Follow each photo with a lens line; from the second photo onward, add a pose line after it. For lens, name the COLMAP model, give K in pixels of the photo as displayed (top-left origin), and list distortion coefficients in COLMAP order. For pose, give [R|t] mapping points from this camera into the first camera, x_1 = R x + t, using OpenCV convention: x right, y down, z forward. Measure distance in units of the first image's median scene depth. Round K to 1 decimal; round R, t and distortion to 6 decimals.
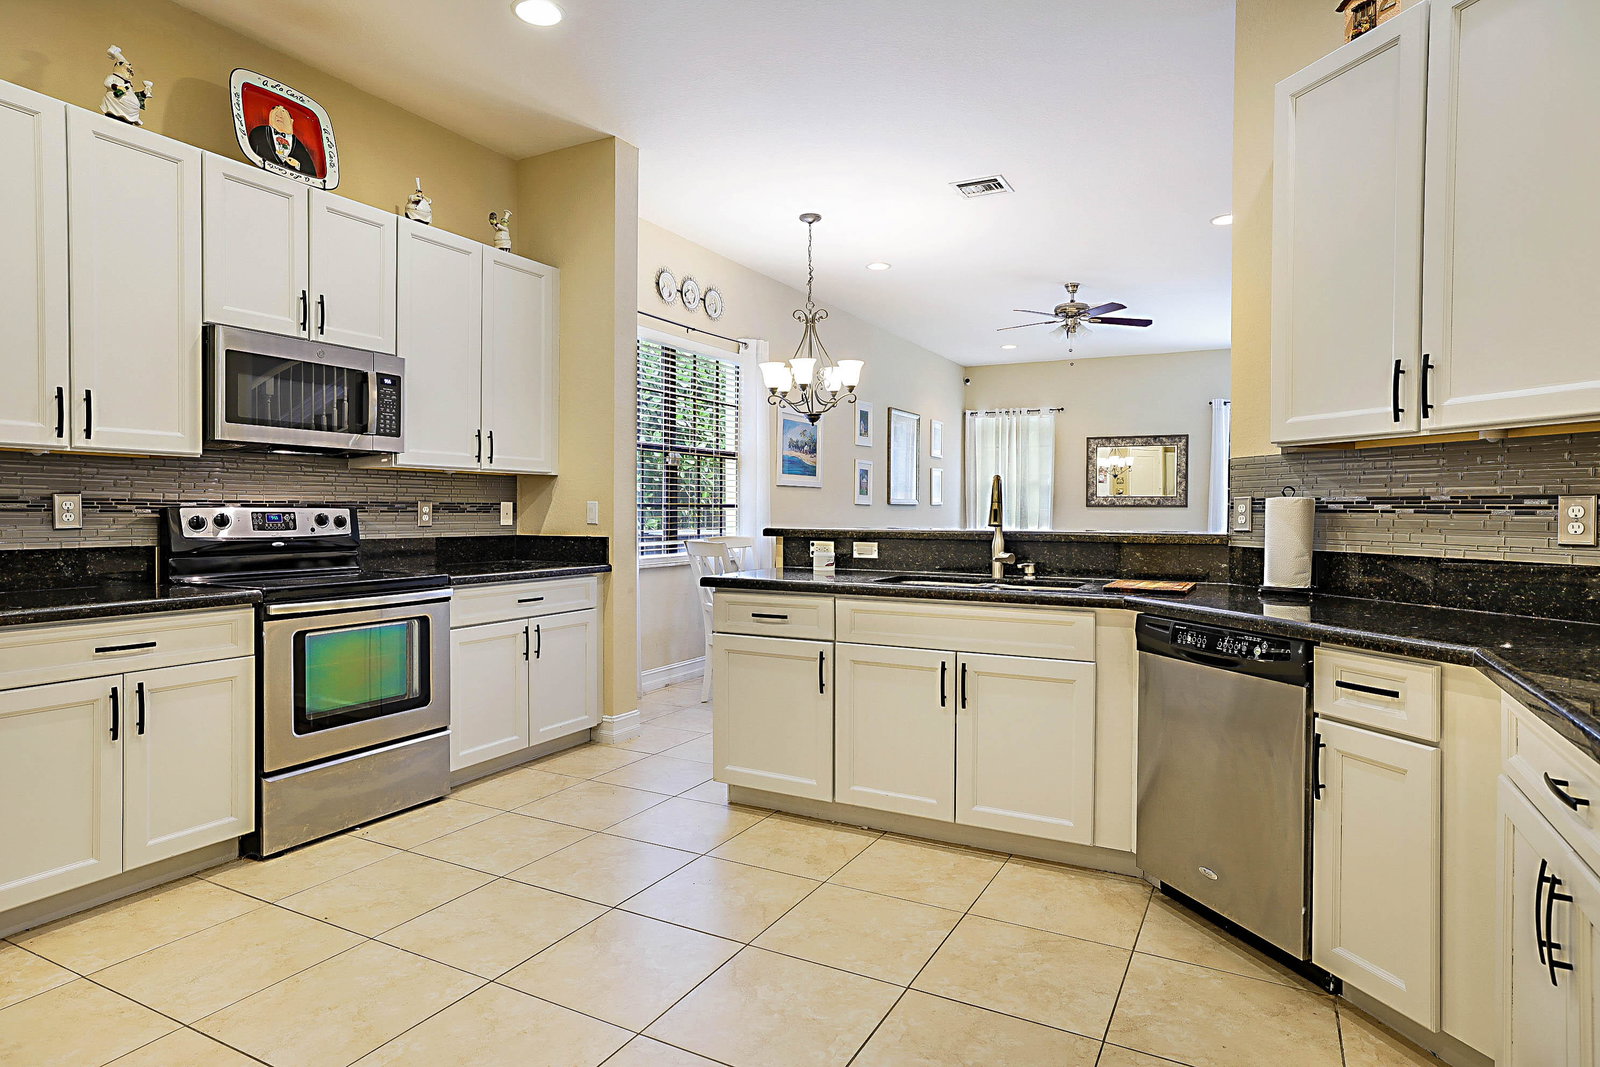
lens RADIAL K [[888.7, 0, 800.0], [0, 888.7, 533.5], [0, 0, 1]] dist [-0.004866, -0.000515]
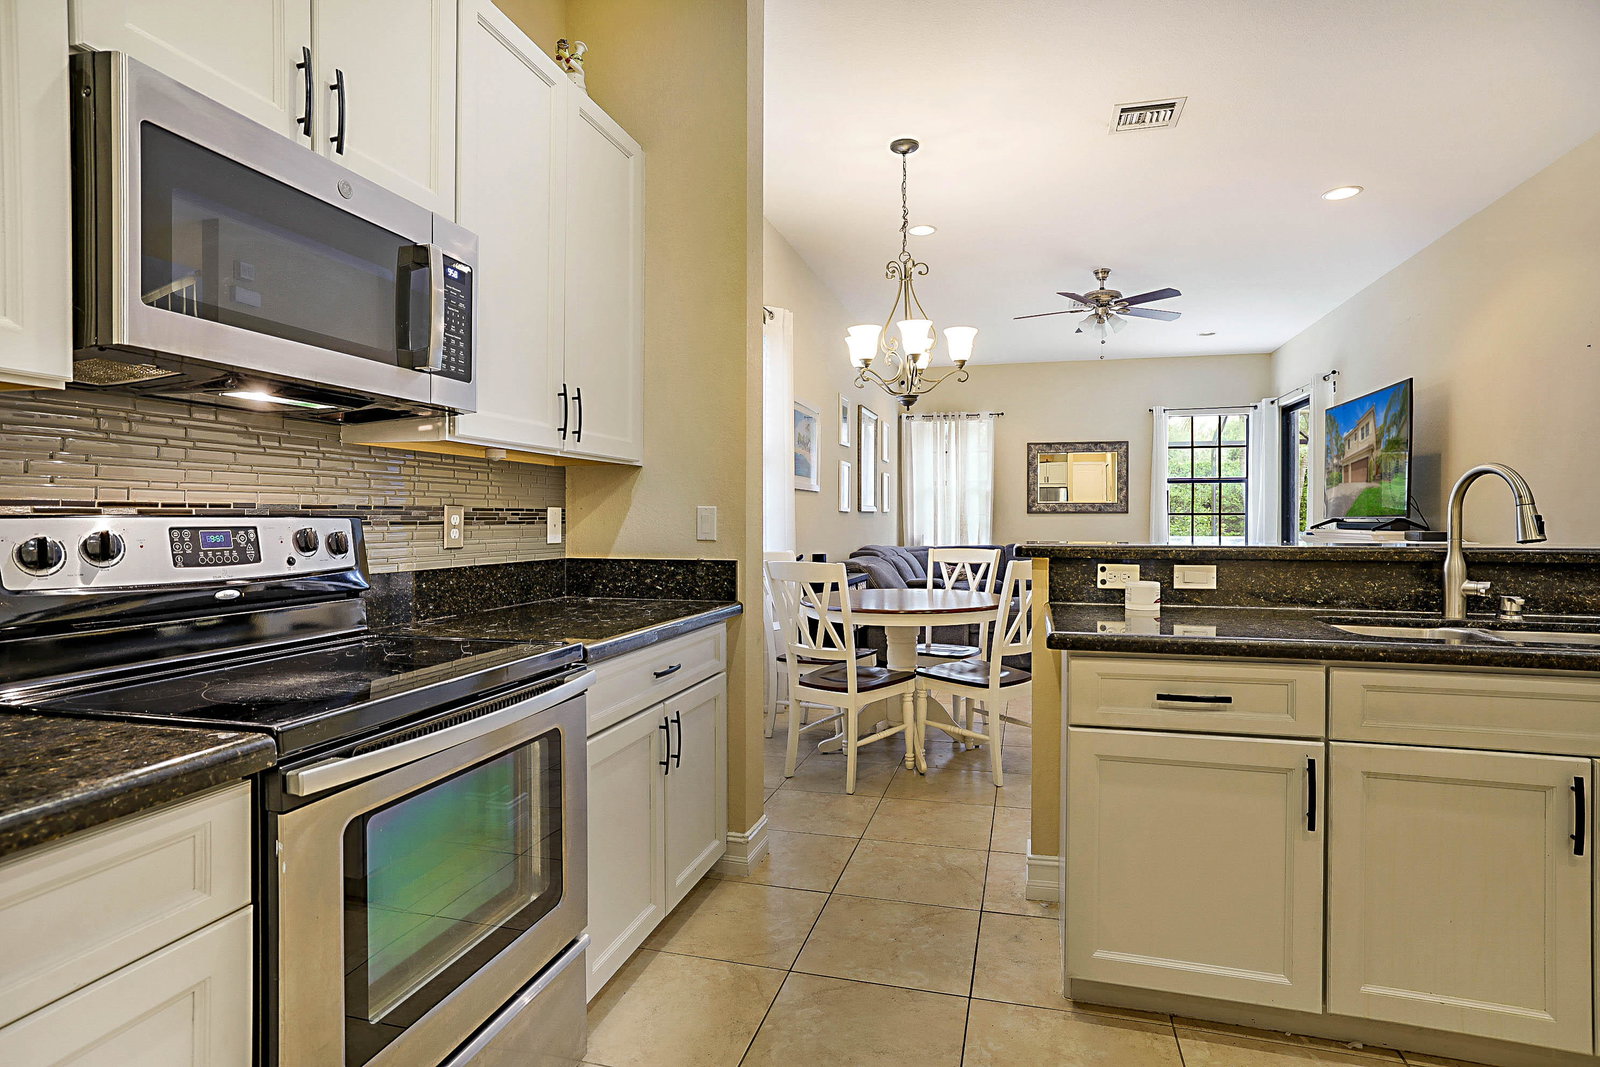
lens RADIAL K [[823.6, 0, 800.0], [0, 823.6, 533.5], [0, 0, 1]] dist [-0.020548, 0.013286]
pose [[0.975606, -0.008705, 0.219355, -0.352740], [0.010275, 0.999929, -0.006018, -0.013535], [-0.219287, 0.008125, 0.975627, 0.463011]]
